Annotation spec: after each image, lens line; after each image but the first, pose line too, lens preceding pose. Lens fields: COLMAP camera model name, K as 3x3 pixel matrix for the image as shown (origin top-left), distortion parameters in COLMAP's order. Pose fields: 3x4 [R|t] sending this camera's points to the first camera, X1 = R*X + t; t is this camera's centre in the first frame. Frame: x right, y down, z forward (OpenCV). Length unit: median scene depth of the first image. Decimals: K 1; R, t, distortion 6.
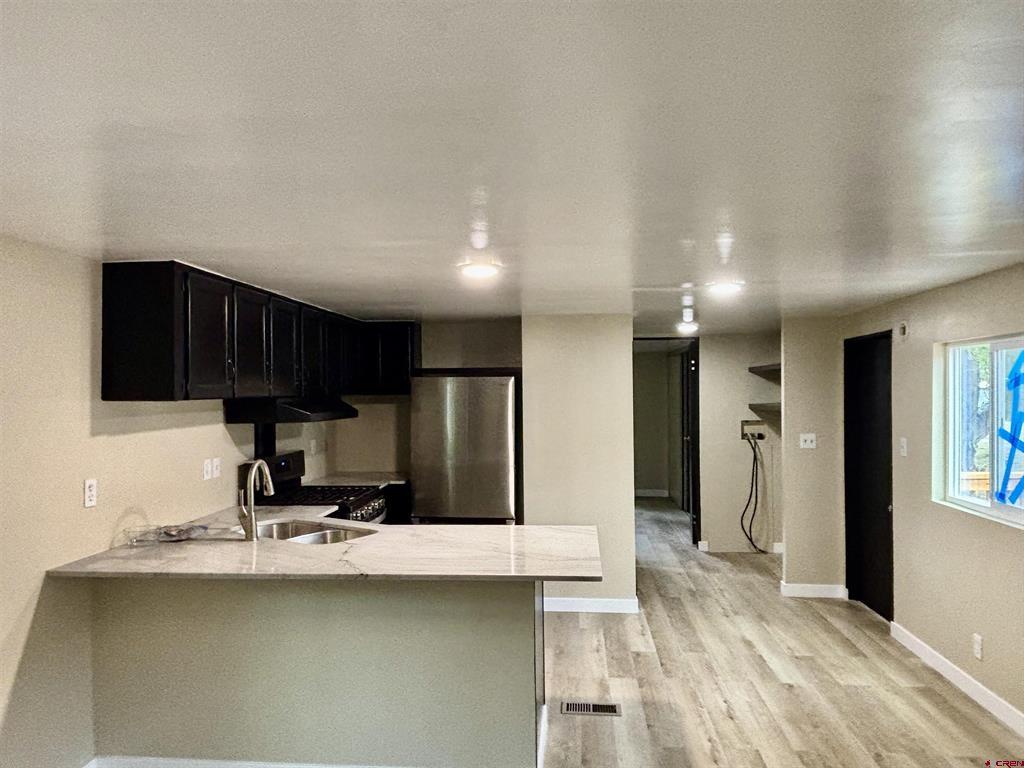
lens RADIAL K [[742.8, 0, 515.3], [0, 742.8, 387.0], [0, 0, 1]] dist [0.094433, -0.133632]
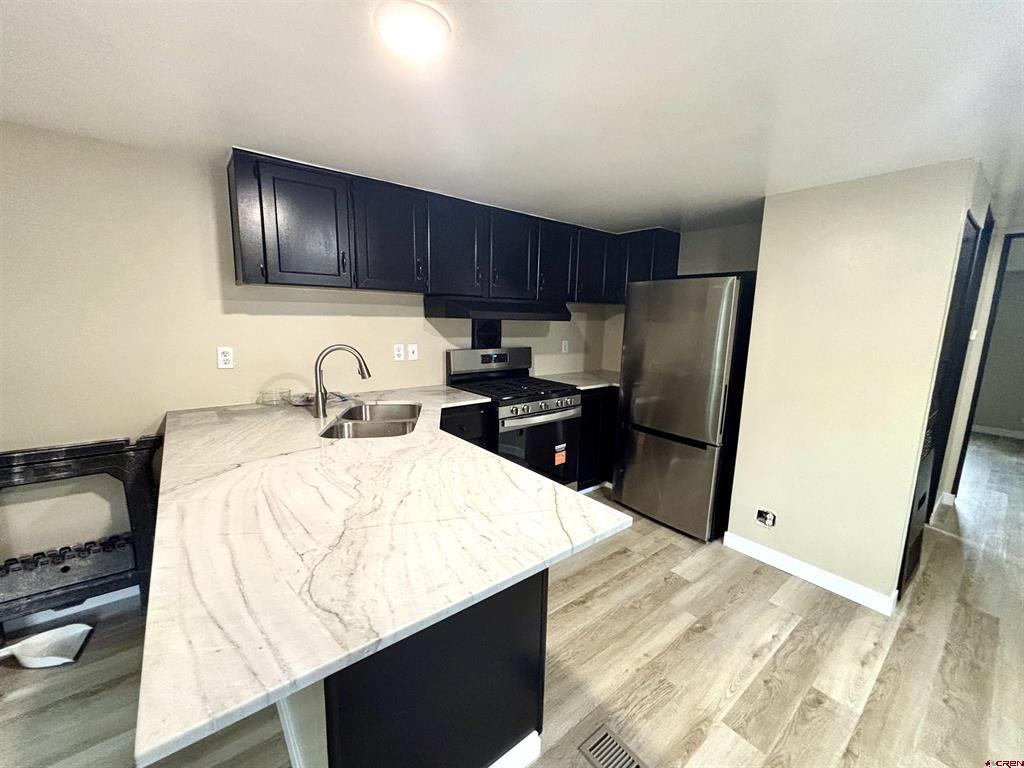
lens RADIAL K [[411.9, 0, 512.0], [0, 411.9, 384.0], [0, 0, 1]] dist [-0.001963, 0.000187]
pose [[0.686930, 0.140634, -0.712986, 0.189334], [-0.024015, 0.984954, 0.171142, 0.034164], [0.726327, -0.100440, 0.679971, 0.578116]]
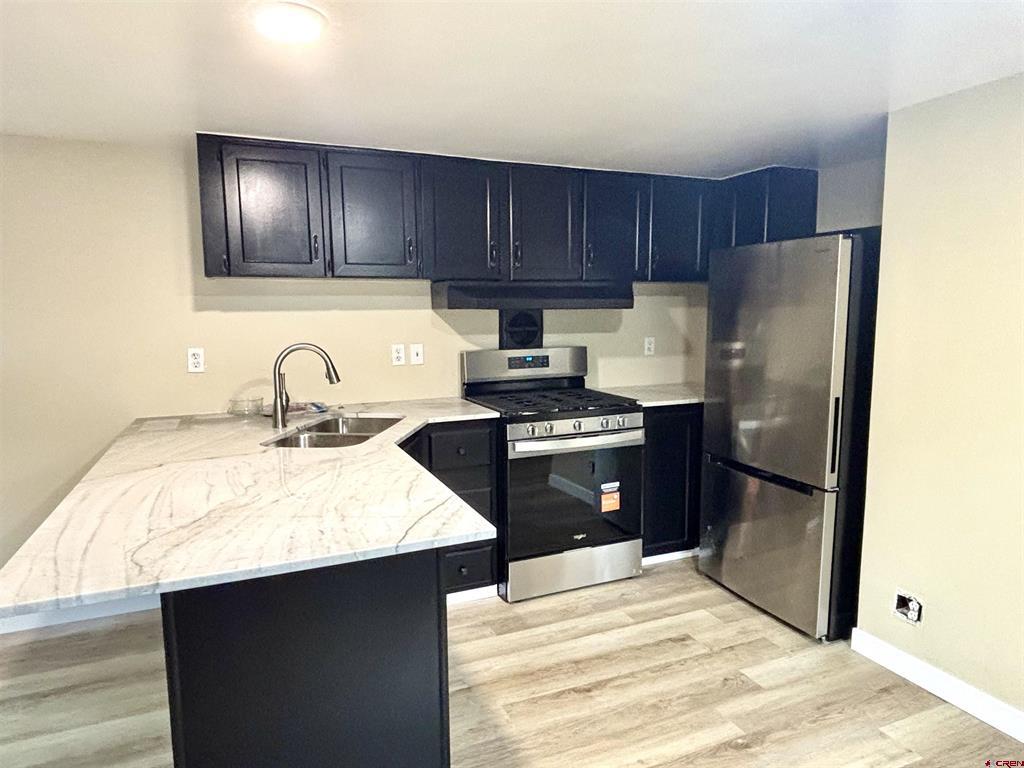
lens RADIAL K [[635.2, 0, 505.0], [0, 635.2, 385.2], [0, 0, 1]] dist [-0.000383, -0.003893]
pose [[0.464889, 0.110990, -0.878384, 0.341362], [0.009083, 0.991461, 0.130086, 0.036885], [0.885322, -0.068454, 0.459911, 0.642227]]
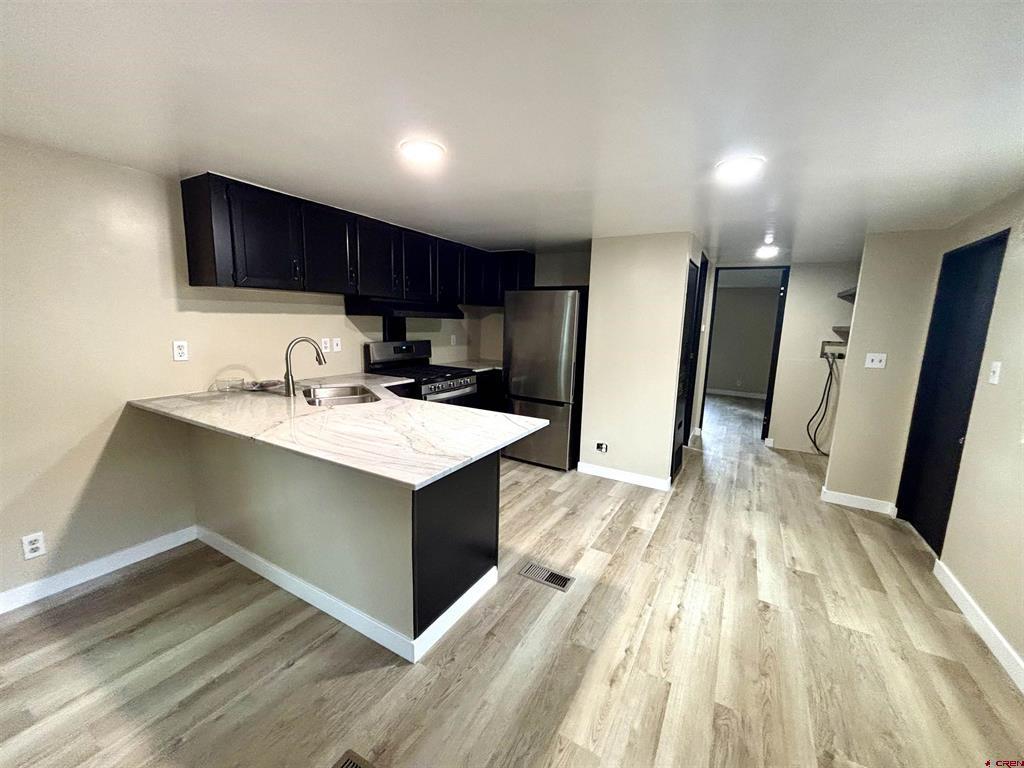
lens RADIAL K [[411.9, 0, 512.0], [0, 411.9, 384.0], [0, 0, 1]] dist [-0.001963, 0.000187]
pose [[0.904110, 0.099249, -0.415614, 0.225293], [-0.032780, 0.985895, 0.164124, 0.035068], [0.426041, -0.134762, 0.894611, 0.371045]]
